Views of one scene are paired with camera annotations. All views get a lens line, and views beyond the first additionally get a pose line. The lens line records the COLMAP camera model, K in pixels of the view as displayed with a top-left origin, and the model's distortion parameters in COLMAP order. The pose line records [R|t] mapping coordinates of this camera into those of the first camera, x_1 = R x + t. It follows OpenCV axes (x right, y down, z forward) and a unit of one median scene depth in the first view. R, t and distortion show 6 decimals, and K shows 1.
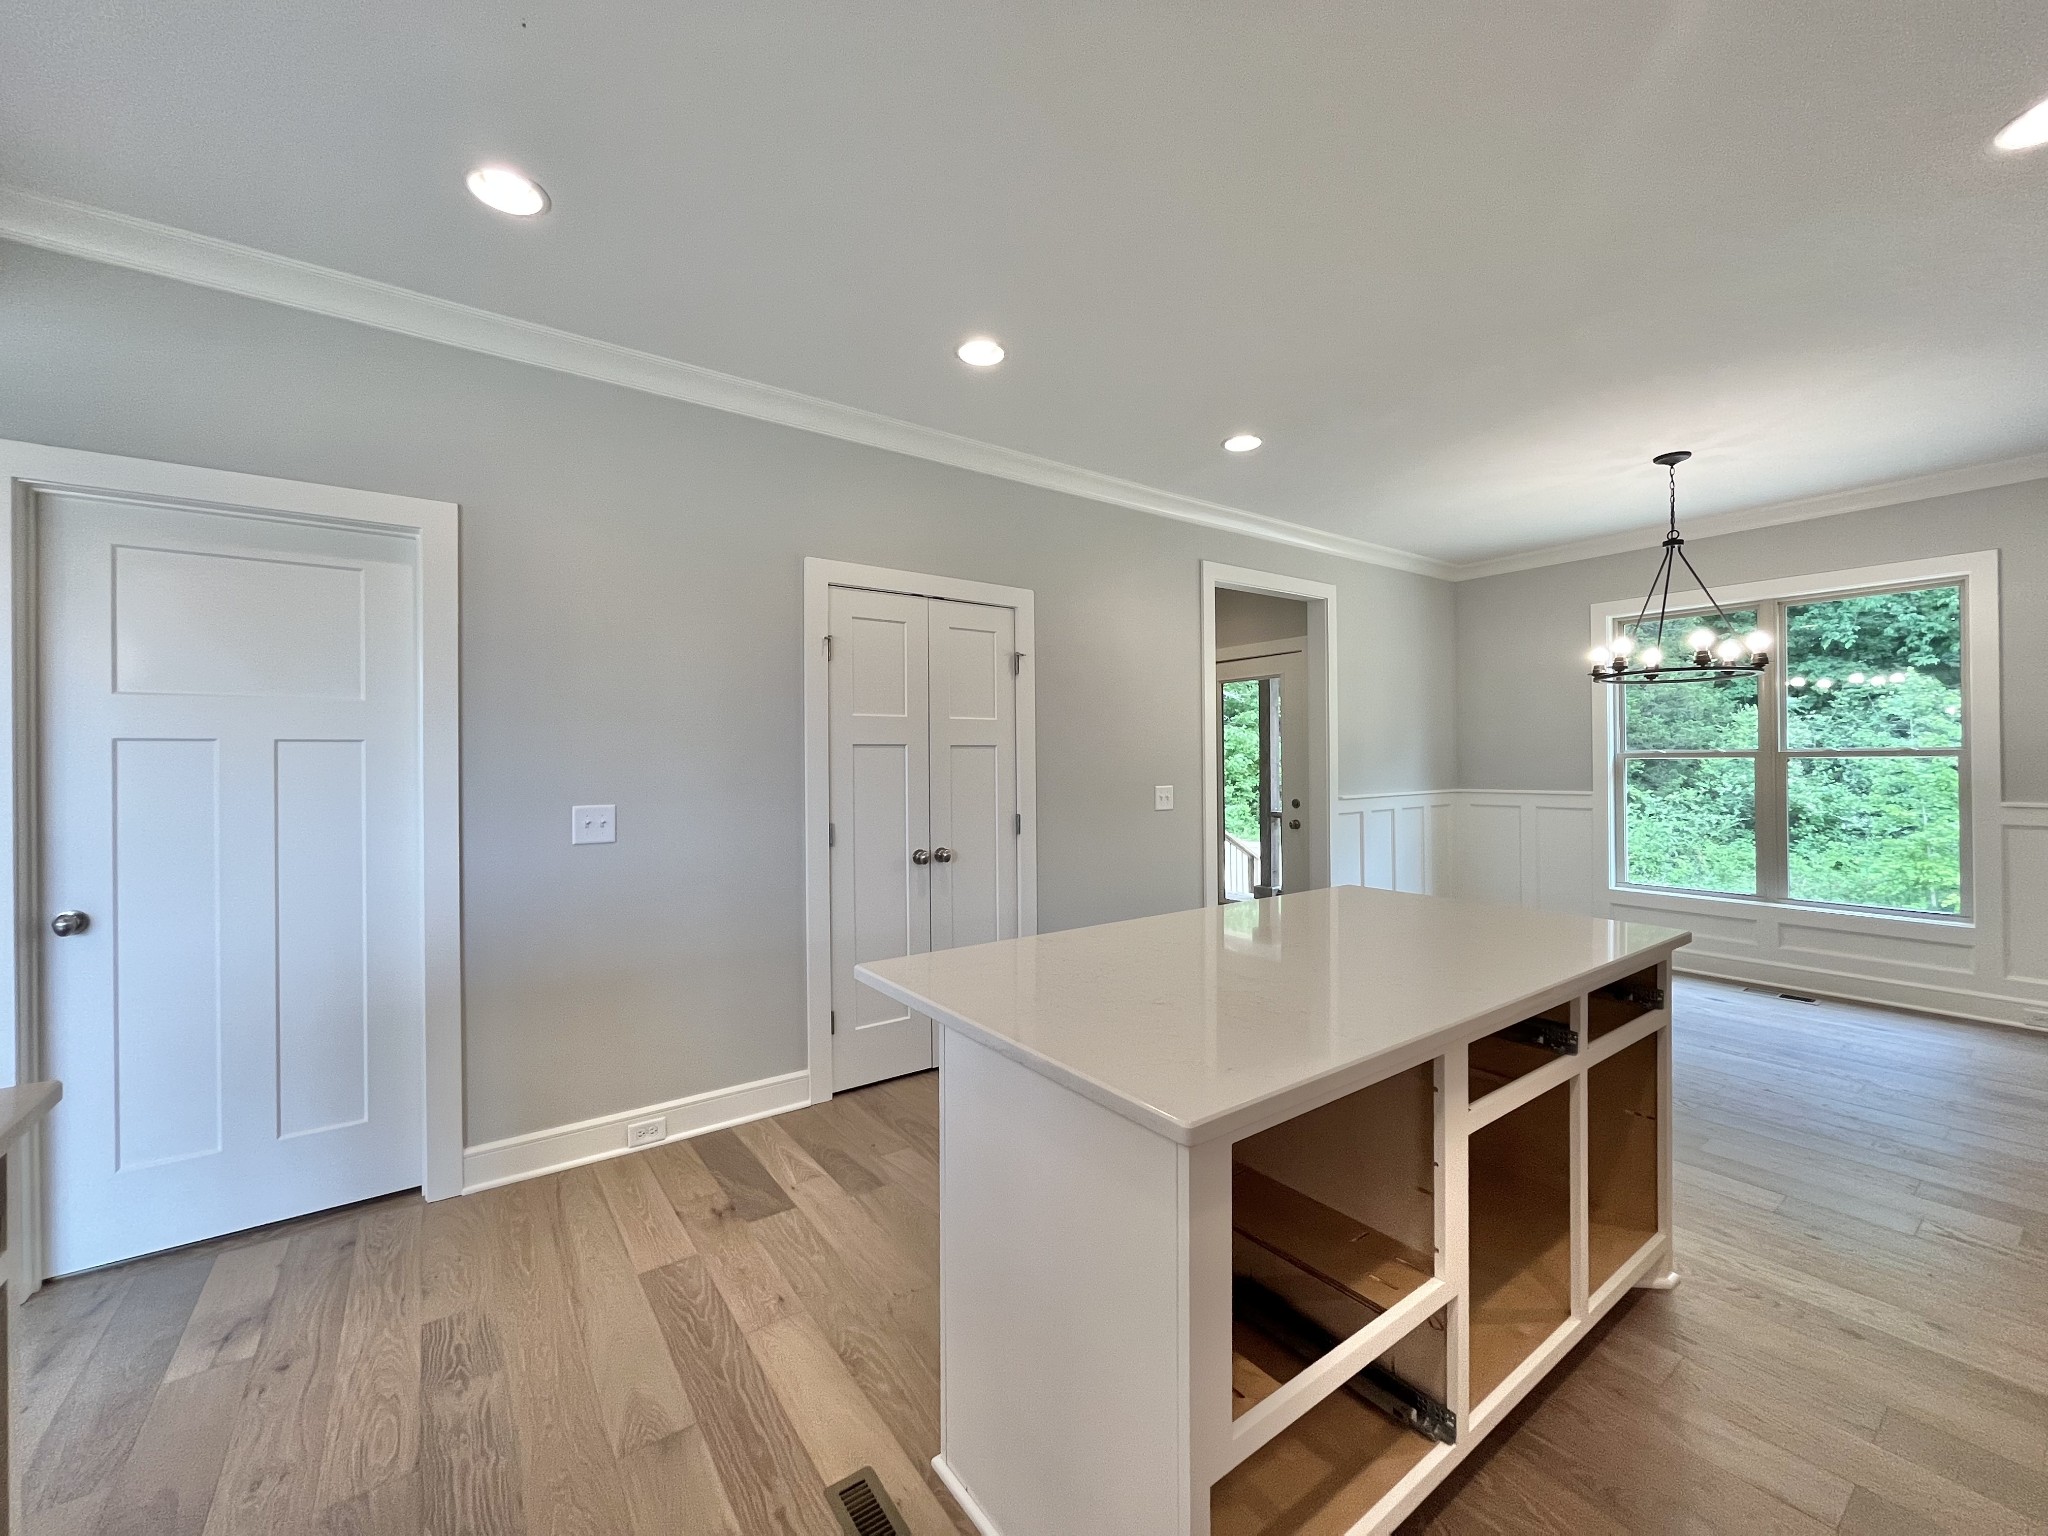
lens RADIAL K [[824.9, 0, 1027.7], [0, 824.9, 758.2], [0, 0, 1]] dist [-0.002950, 0.000161]
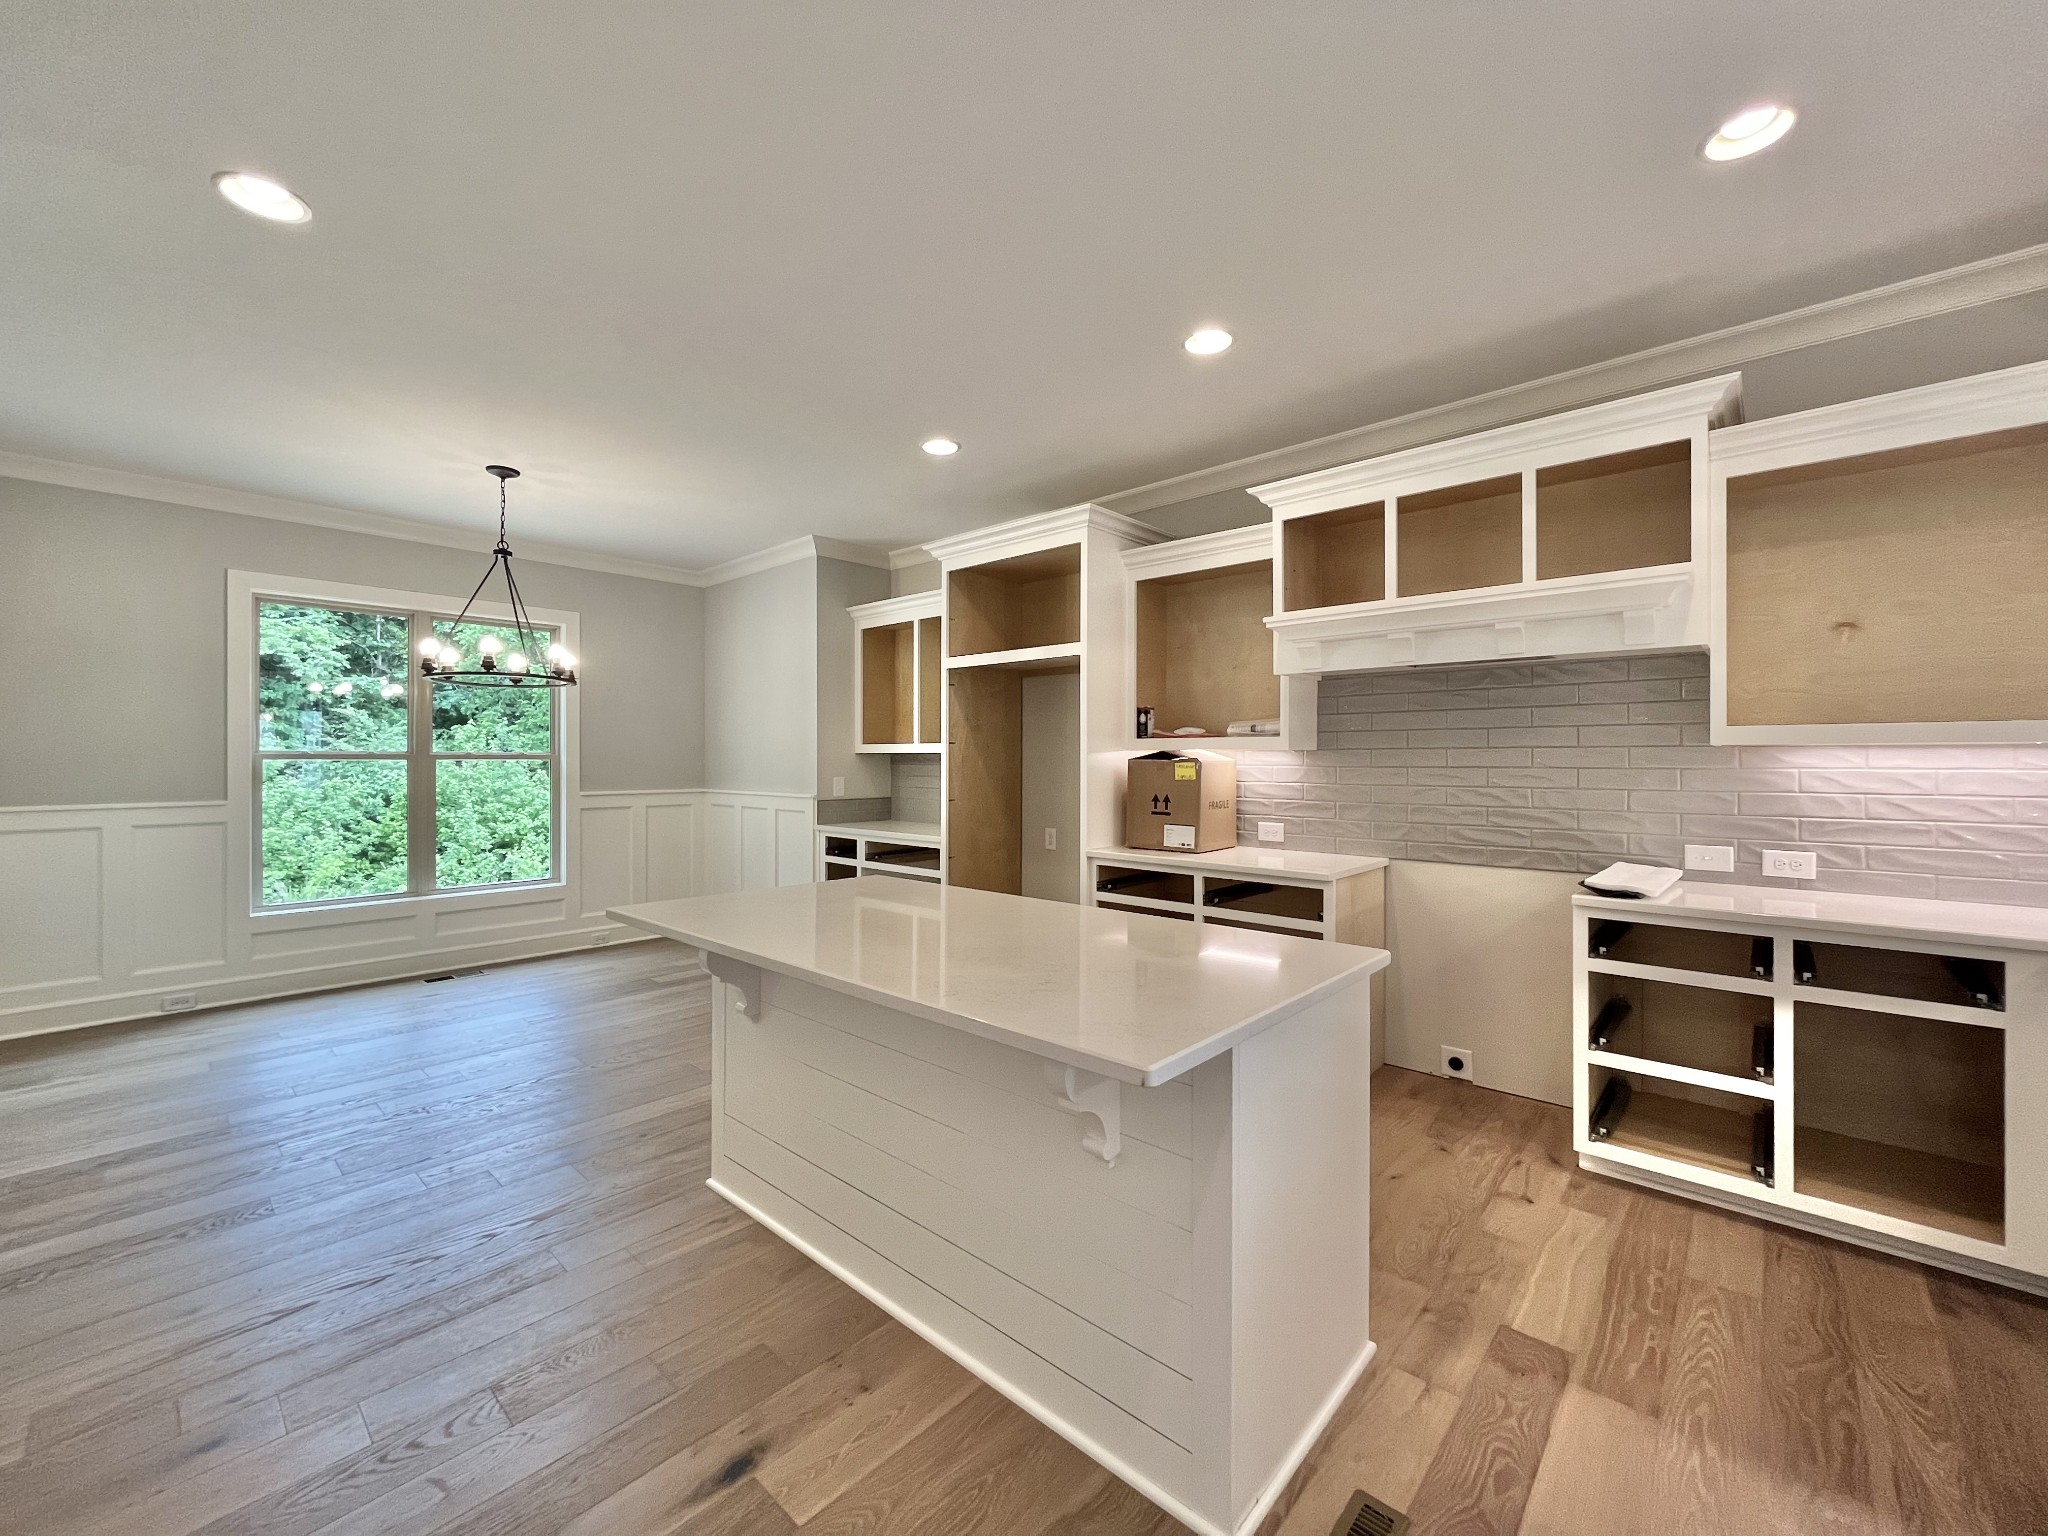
lens RADIAL K [[824.9, 0, 1030.1], [0, 824.9, 763.4], [0, 0, 1]] dist [-0.002950, 0.000161]
pose [[-0.205319, 0.013720, 0.978599, -0.148771], [-0.016454, 0.999712, -0.017469, 0.004217], [-0.978557, -0.019689, -0.205034, 0.227912]]
